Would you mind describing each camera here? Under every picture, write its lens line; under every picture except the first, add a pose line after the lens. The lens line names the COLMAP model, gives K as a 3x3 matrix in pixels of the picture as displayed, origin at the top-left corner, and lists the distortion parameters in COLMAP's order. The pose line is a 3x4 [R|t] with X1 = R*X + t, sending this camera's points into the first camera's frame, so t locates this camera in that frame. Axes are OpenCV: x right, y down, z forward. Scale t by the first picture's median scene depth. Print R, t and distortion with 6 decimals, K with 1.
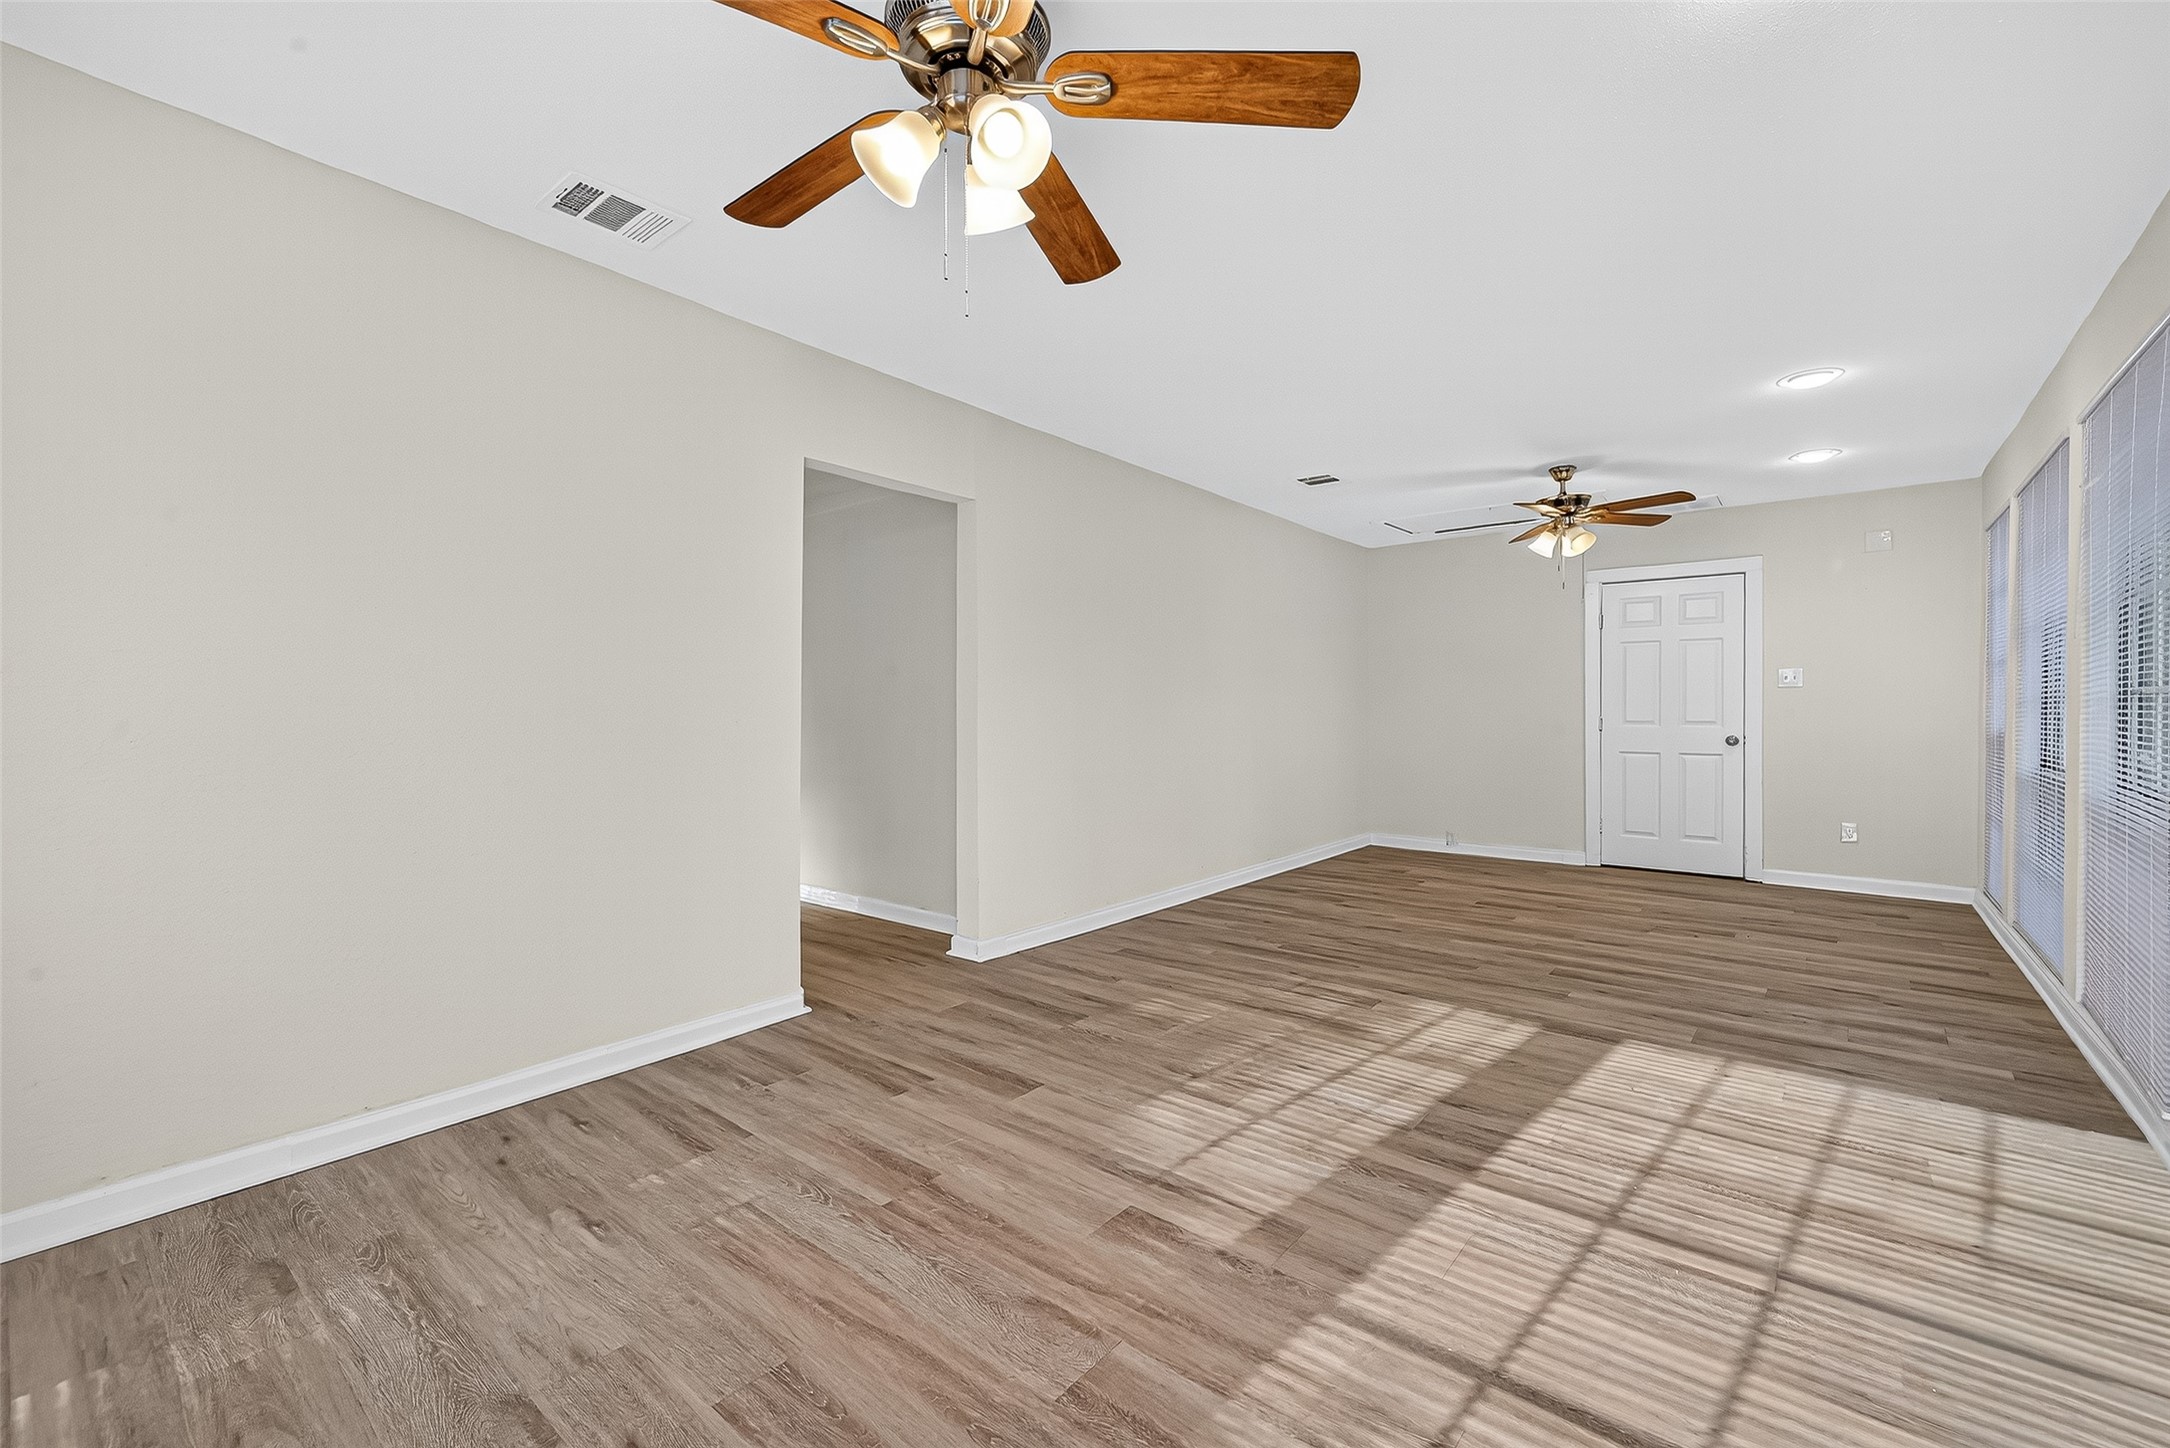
lens RADIAL K [[868.7, 0, 1086.9], [0, 868.7, 714.7], [0, 0, 1]] dist [0.000730, 0.000023]
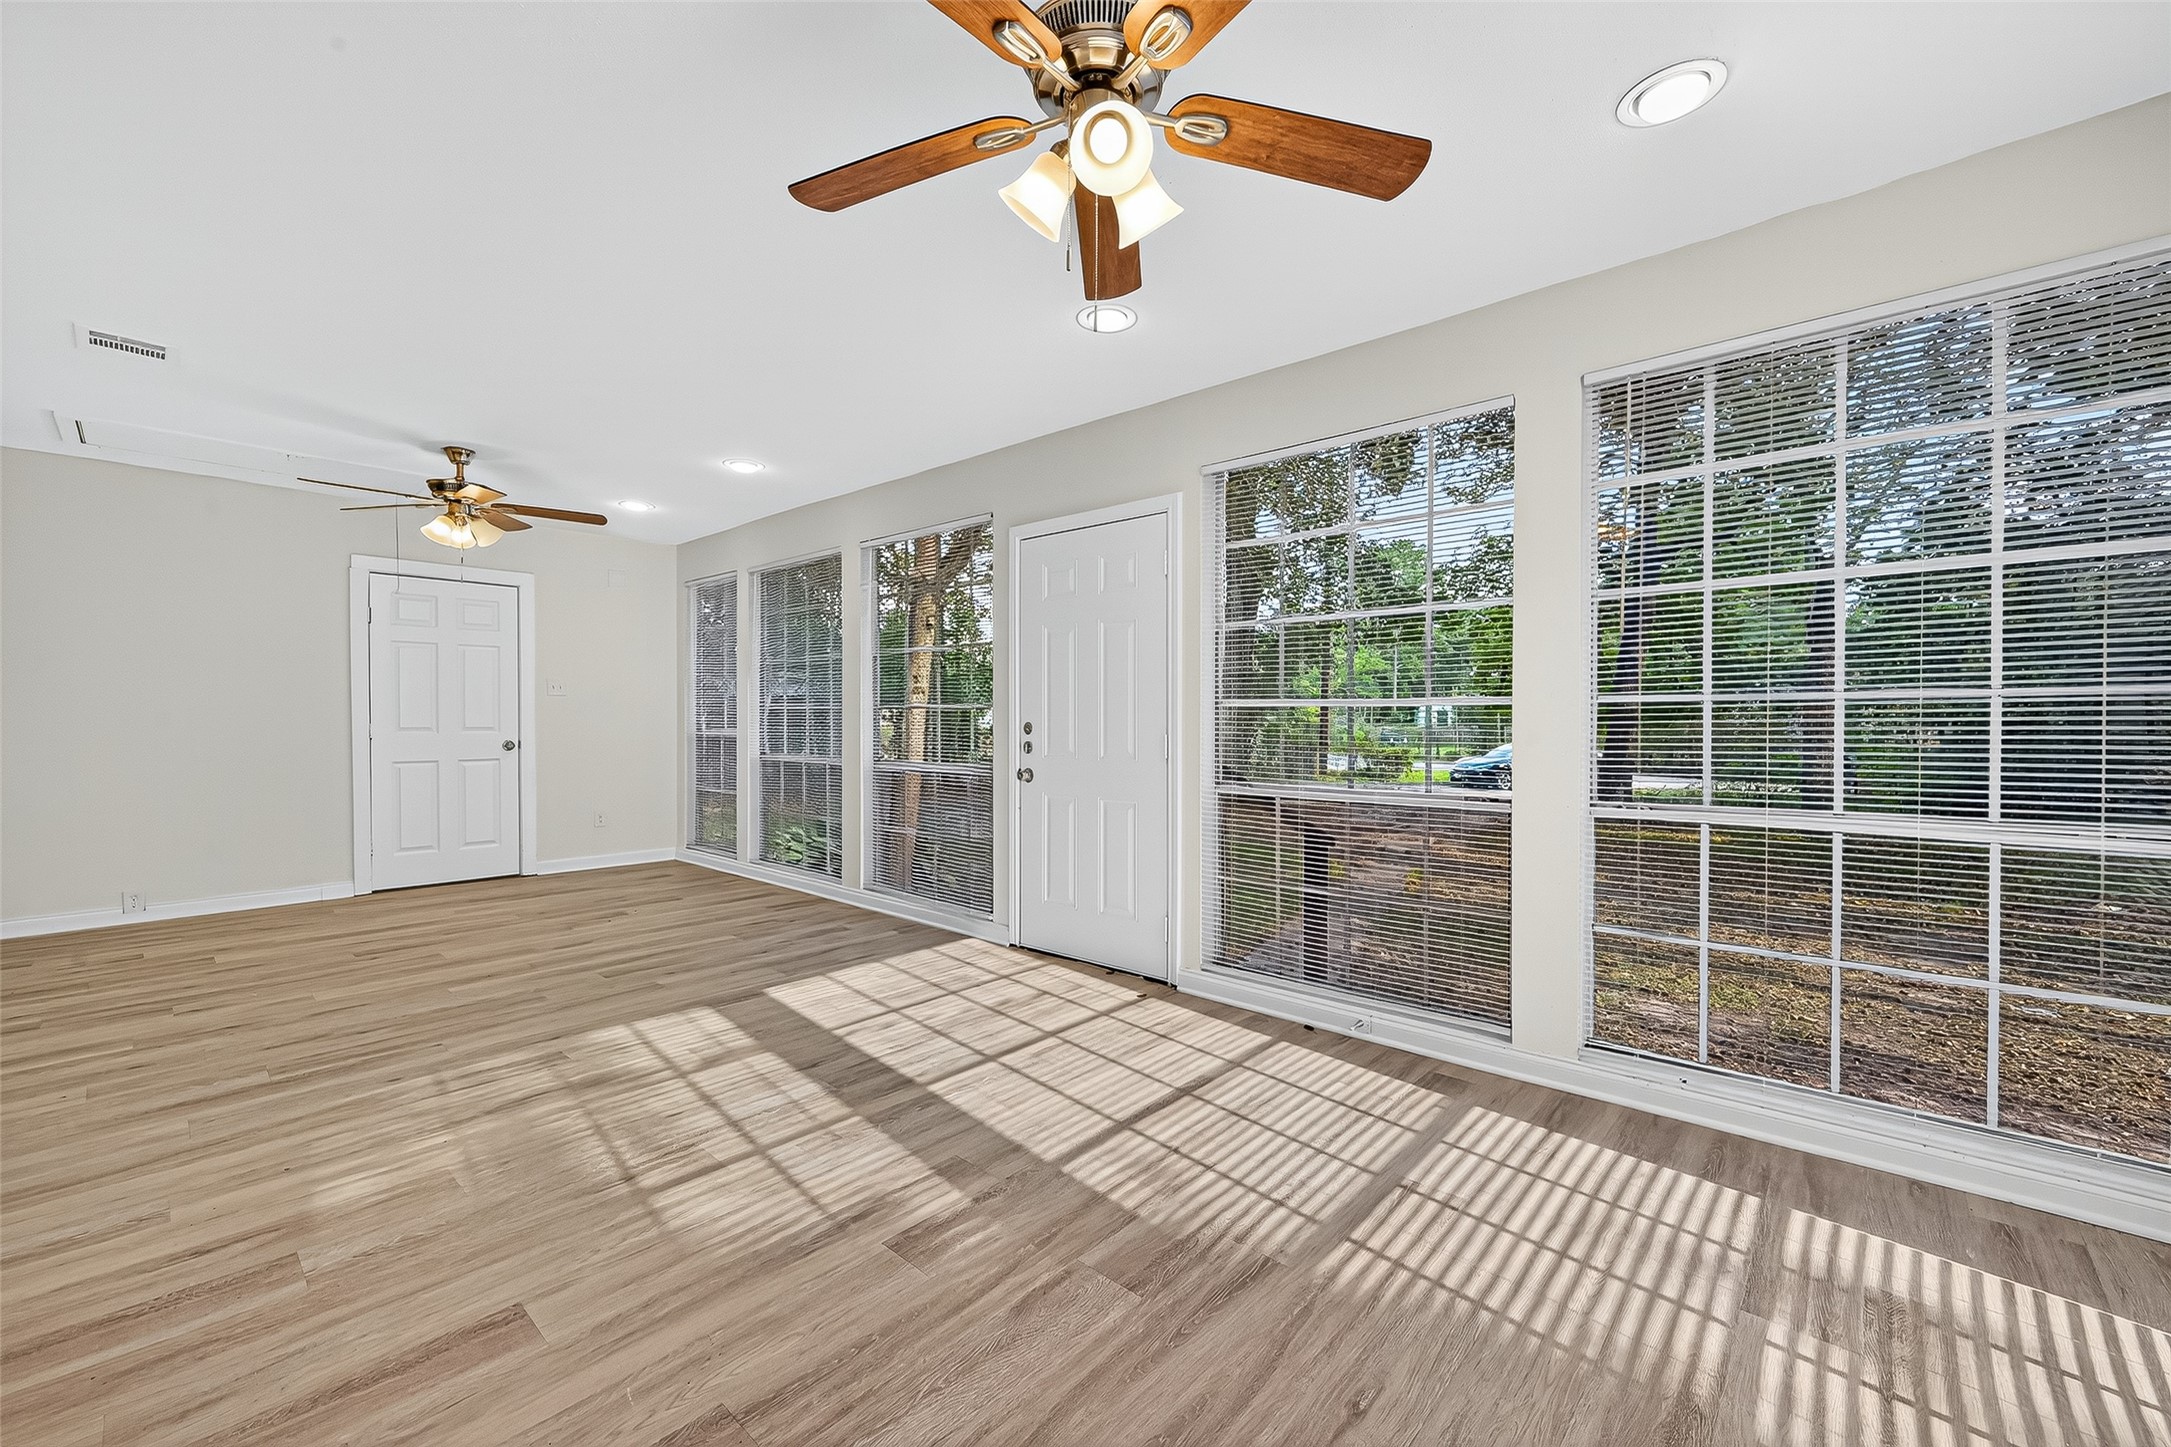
lens RADIAL K [[910.8, 0, 1085.5], [0, 910.8, 723.5], [0, 0, 1]] dist [0.001423, -0.000011]
pose [[0.042451, -0.006655, 0.999076, -0.660562], [0.003023, 0.999974, 0.006532, -0.003472], [-0.999094, 0.002743, 0.042470, 0.525529]]
